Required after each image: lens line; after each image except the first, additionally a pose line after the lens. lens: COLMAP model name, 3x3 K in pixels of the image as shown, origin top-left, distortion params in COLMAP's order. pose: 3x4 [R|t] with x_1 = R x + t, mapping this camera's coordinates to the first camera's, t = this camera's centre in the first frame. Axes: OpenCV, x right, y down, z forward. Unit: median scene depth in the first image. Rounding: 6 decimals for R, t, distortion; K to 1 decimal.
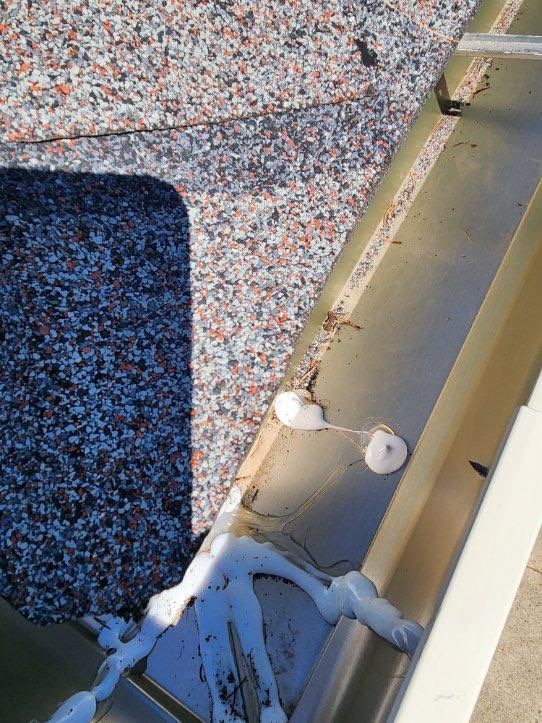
lens RADIAL K [[472.4, 0, 271.0], [0, 472.4, 361.5], [0, 0, 1]] dist [0.010252, 0.001703]
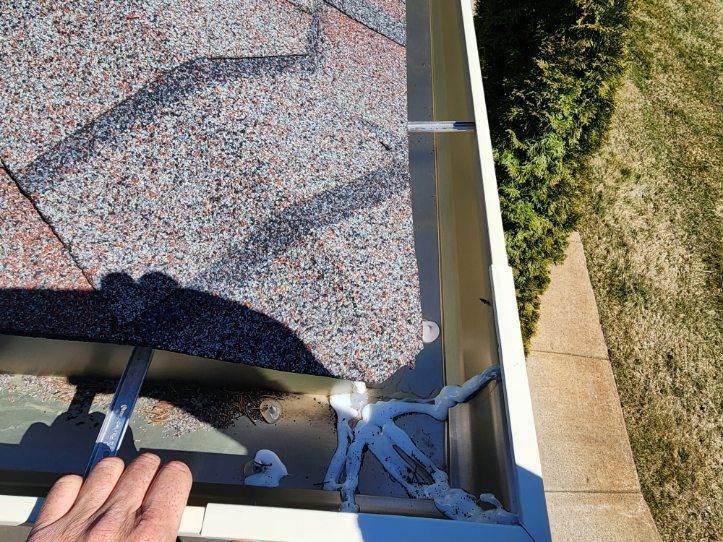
lens RADIAL K [[444.8, 0, 361.5], [0, 444.8, 271.0], [0, 0, 1]] dist [0.047615, -0.042787]
pose [[0.884237, -0.237496, 0.402145, -1.220193], [0.323167, 0.932767, -0.159713, 0.325999], [-0.337177, 0.271184, 0.901538, -1.036172]]
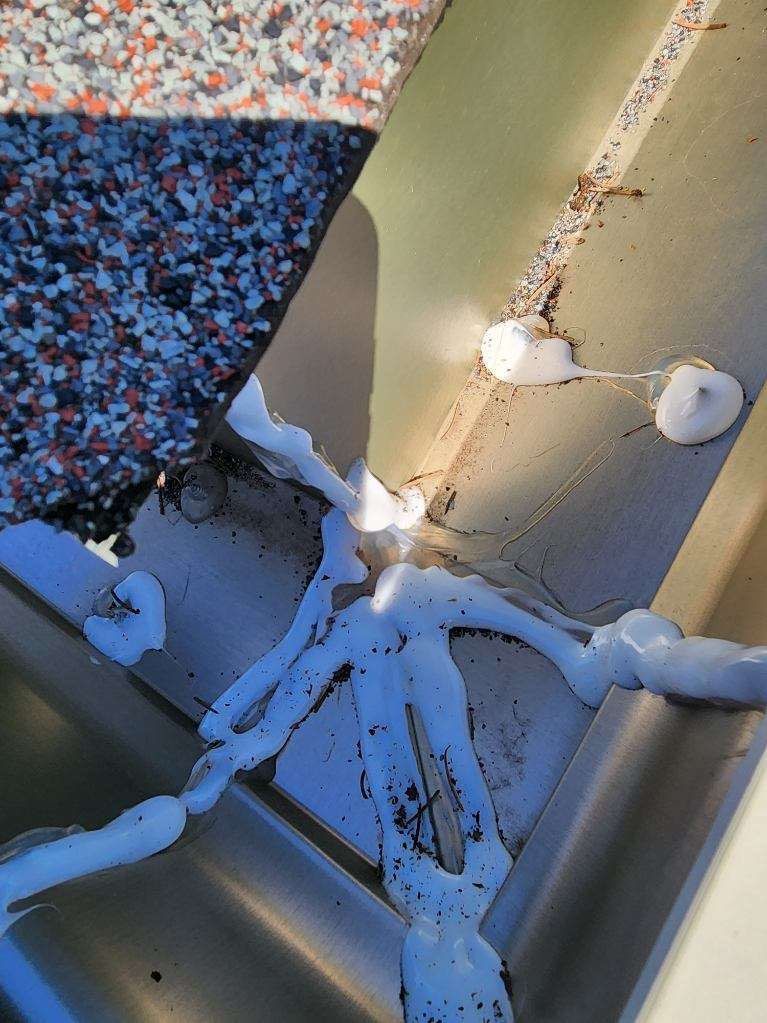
lens RADIAL K [[668.4, 0, 383.5], [0, 668.4, 511.5], [0, 0, 1]] dist [0.010252, 0.001703]
pose [[0.981208, -0.035551, -0.189649, 0.078260], [0.053332, 0.994559, 0.089493, 0.435776], [0.185435, -0.097926, 0.977765, 0.407139]]
